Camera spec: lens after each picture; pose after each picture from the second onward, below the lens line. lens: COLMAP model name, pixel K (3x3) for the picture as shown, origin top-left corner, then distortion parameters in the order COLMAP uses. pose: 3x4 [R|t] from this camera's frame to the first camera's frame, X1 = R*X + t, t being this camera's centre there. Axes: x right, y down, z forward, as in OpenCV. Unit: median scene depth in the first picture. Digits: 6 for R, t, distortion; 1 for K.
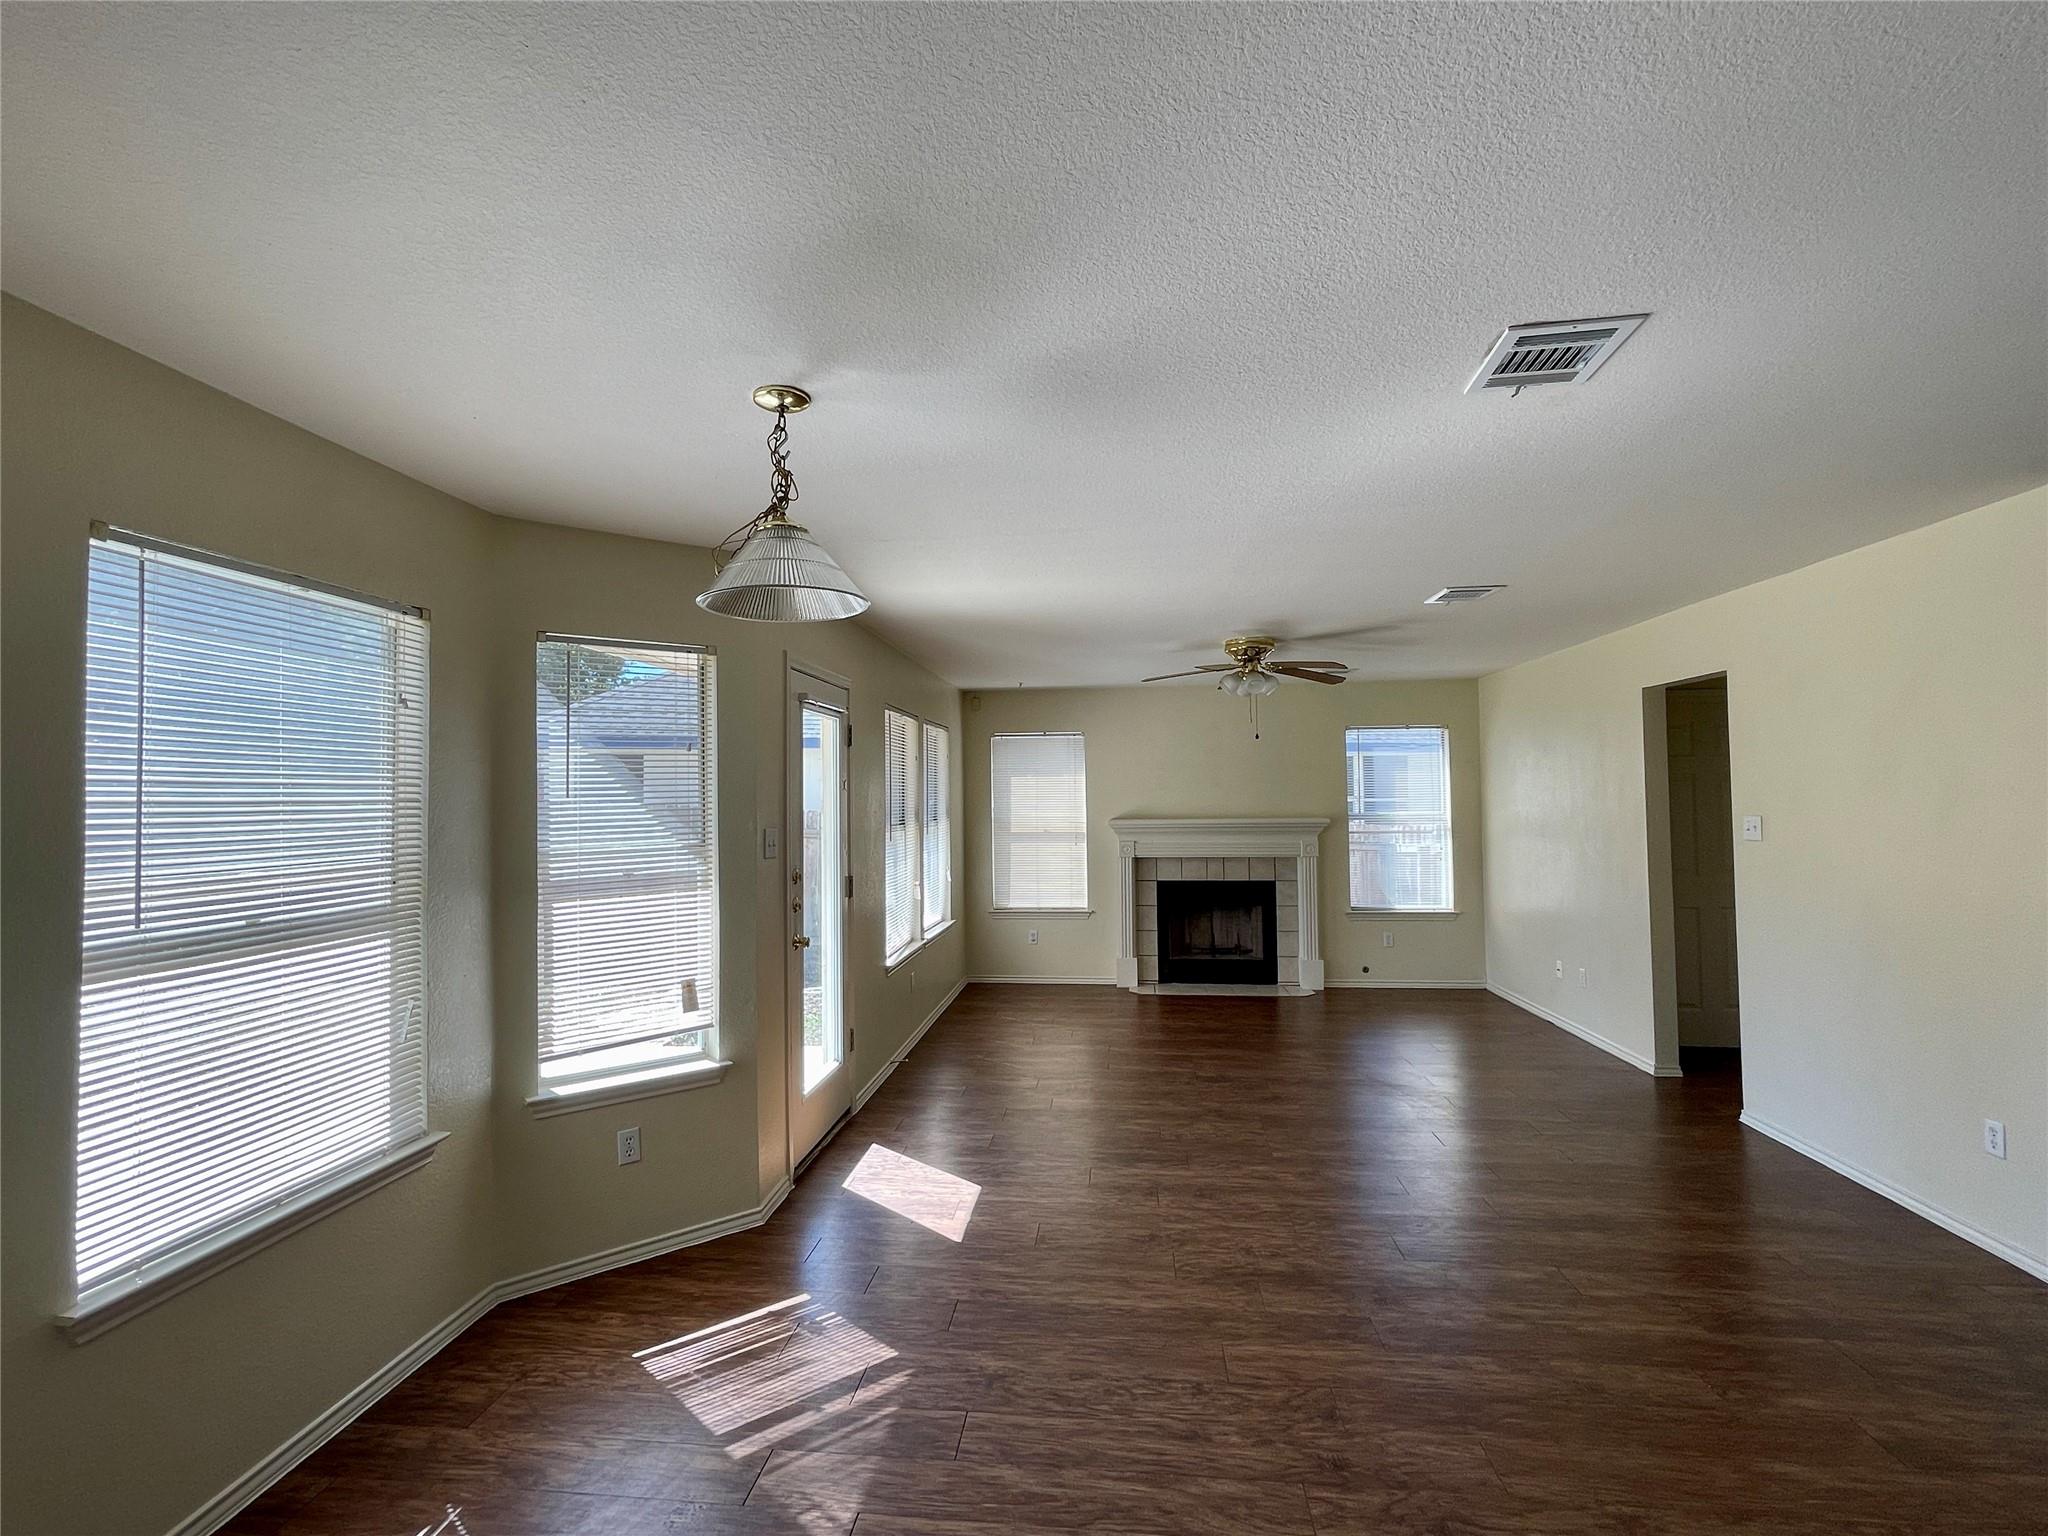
lens RADIAL K [[950.9, 0, 1018.1], [0, 950.9, 772.2], [0, 0, 1]] dist [-0.003019, 0.002397]
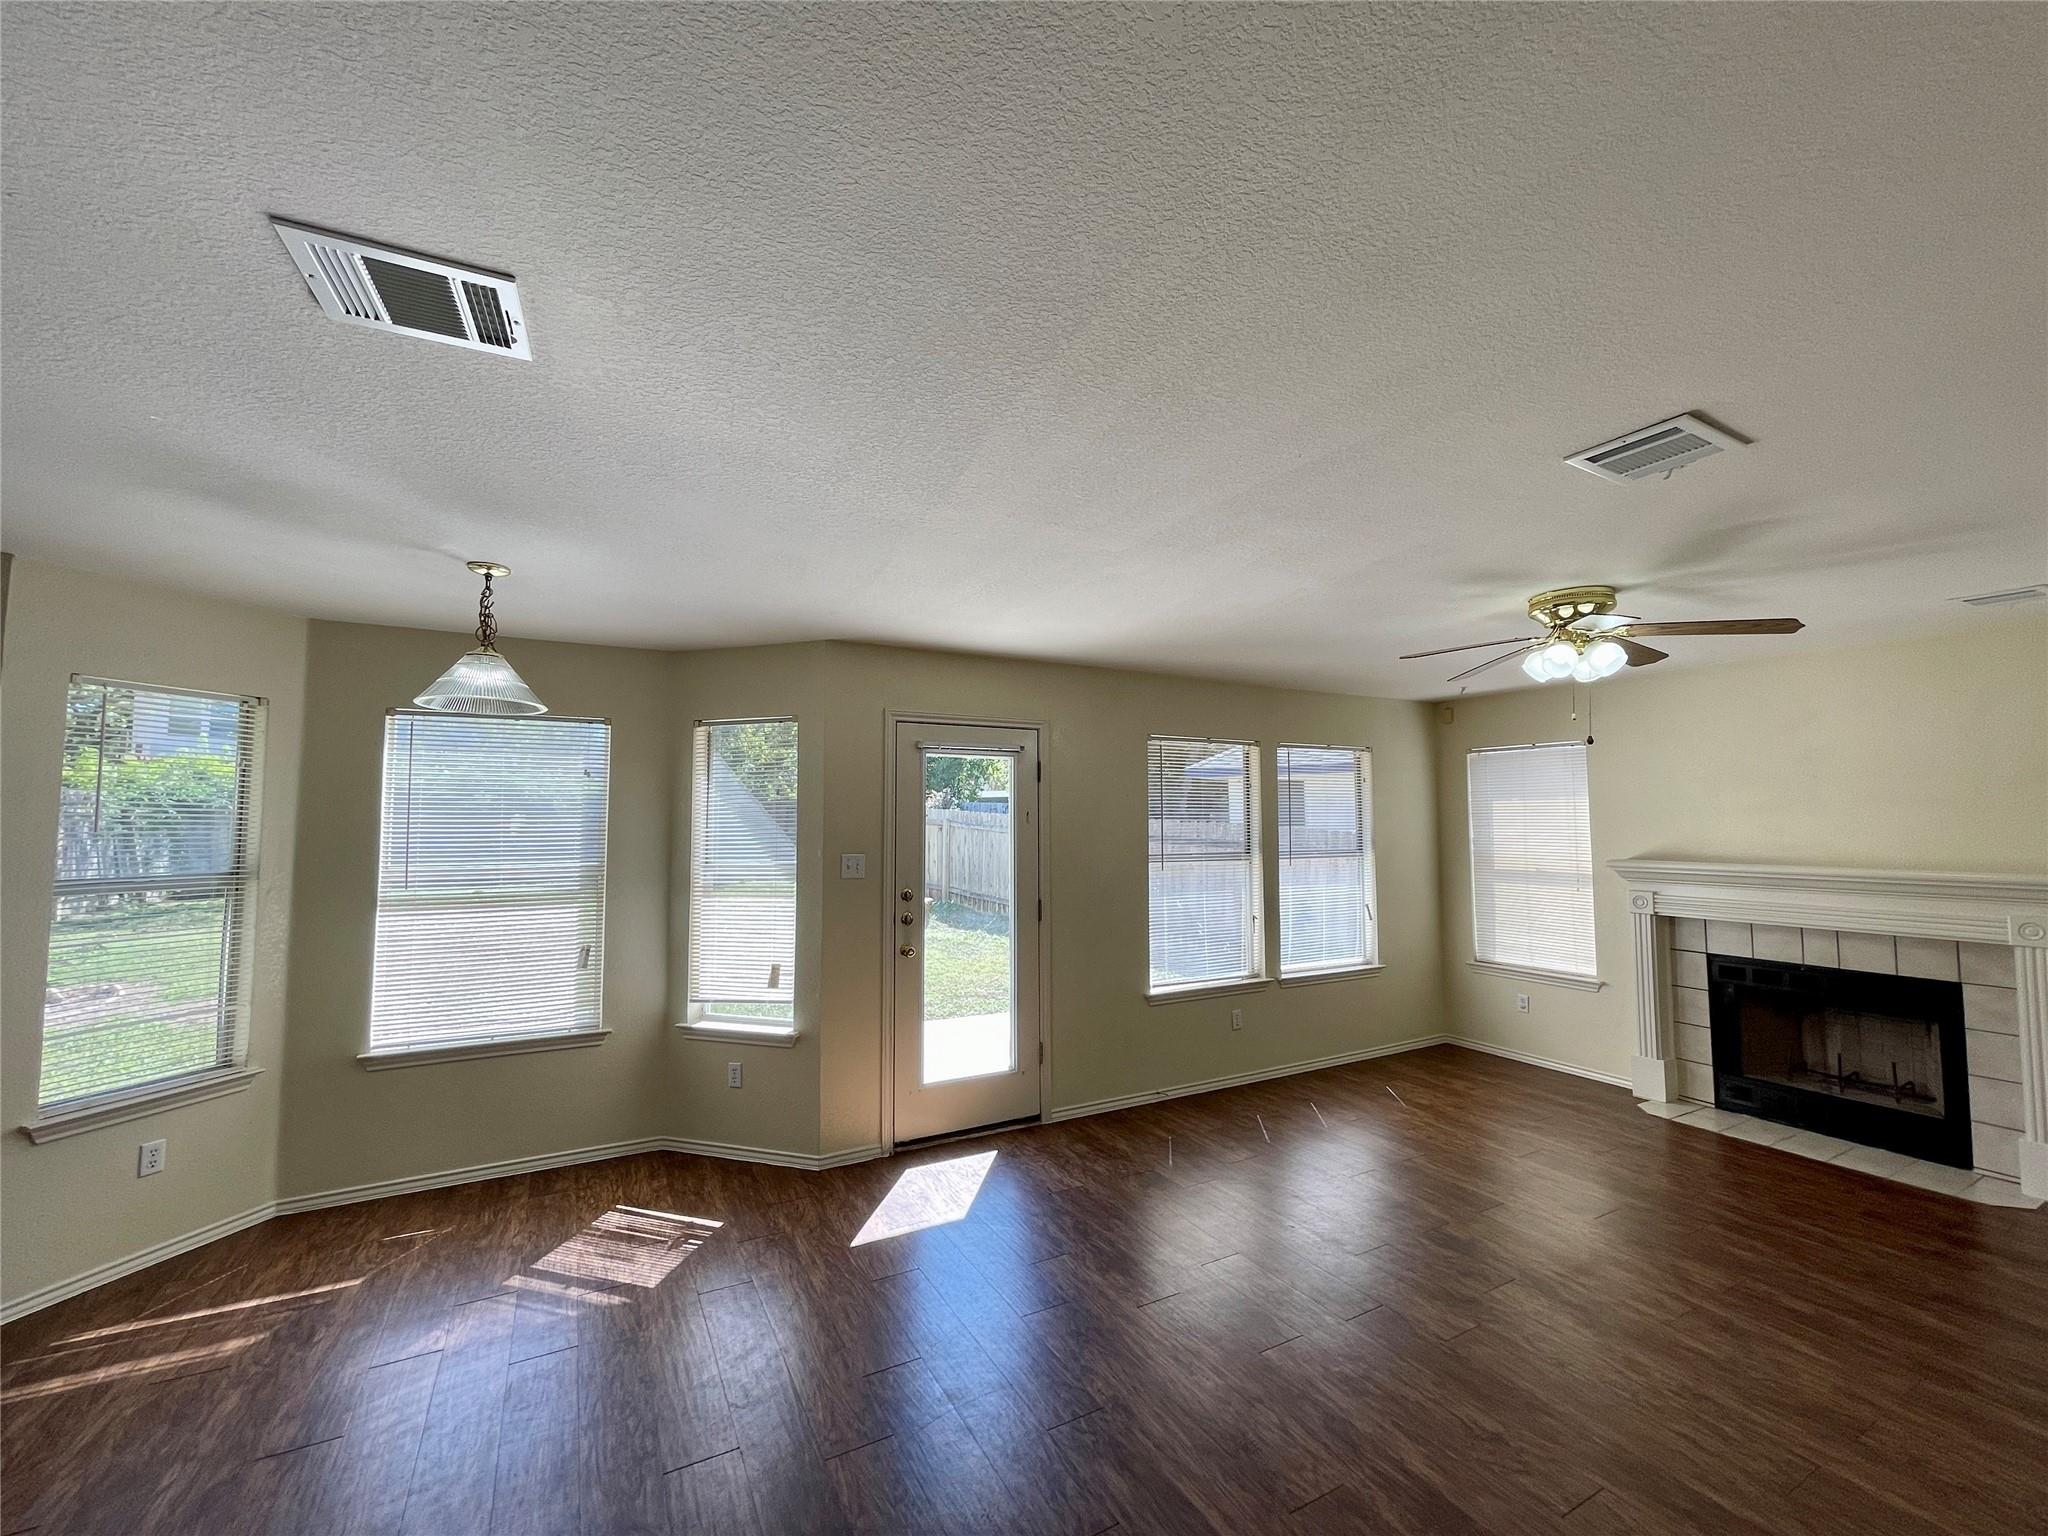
lens RADIAL K [[831.8, 0, 1015.2], [0, 831.8, 769.4], [0, 0, 1]] dist [-0.005620, 0.003157]
pose [[0.571328, -0.042634, -0.819614, 0.417988], [0.019030, 0.999070, -0.038703, -0.003369], [0.820501, 0.006515, 0.571608, 0.304024]]
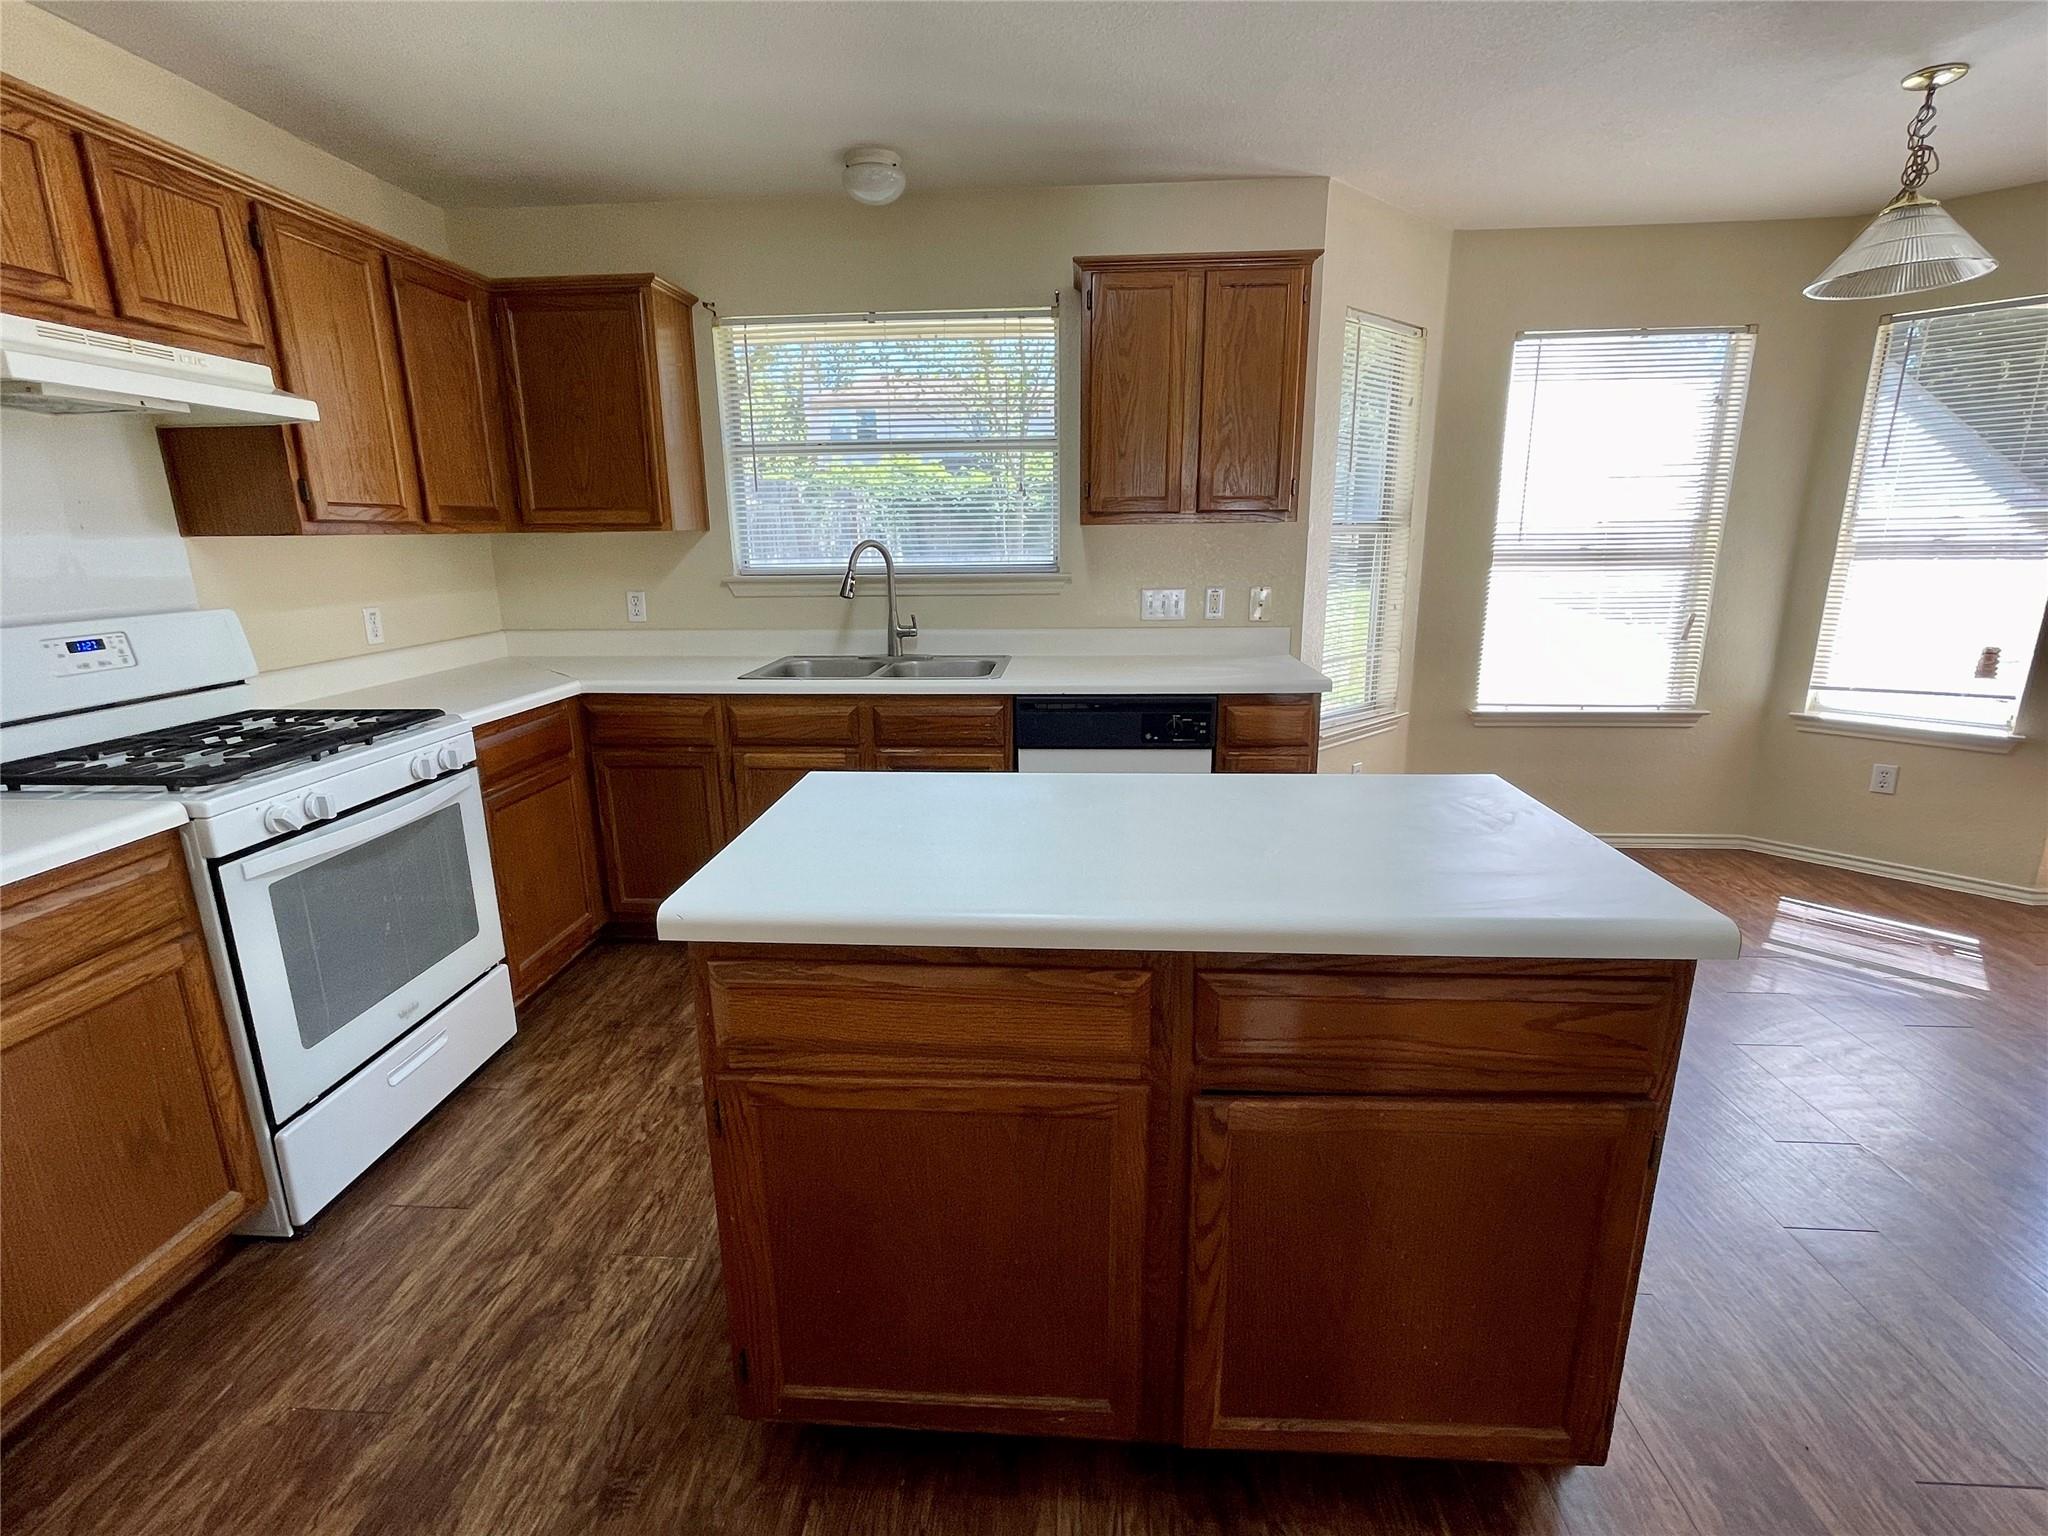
lens RADIAL K [[950.9, 0, 1017.1], [0, 950.9, 769.9], [0, 0, 1]] dist [-0.003019, 0.002397]
pose [[0.048922, 0.254415, -0.965857, 0.317771], [0.040329, 0.965723, 0.256422, 0.019989], [0.997988, -0.051497, 0.036985, -0.049049]]
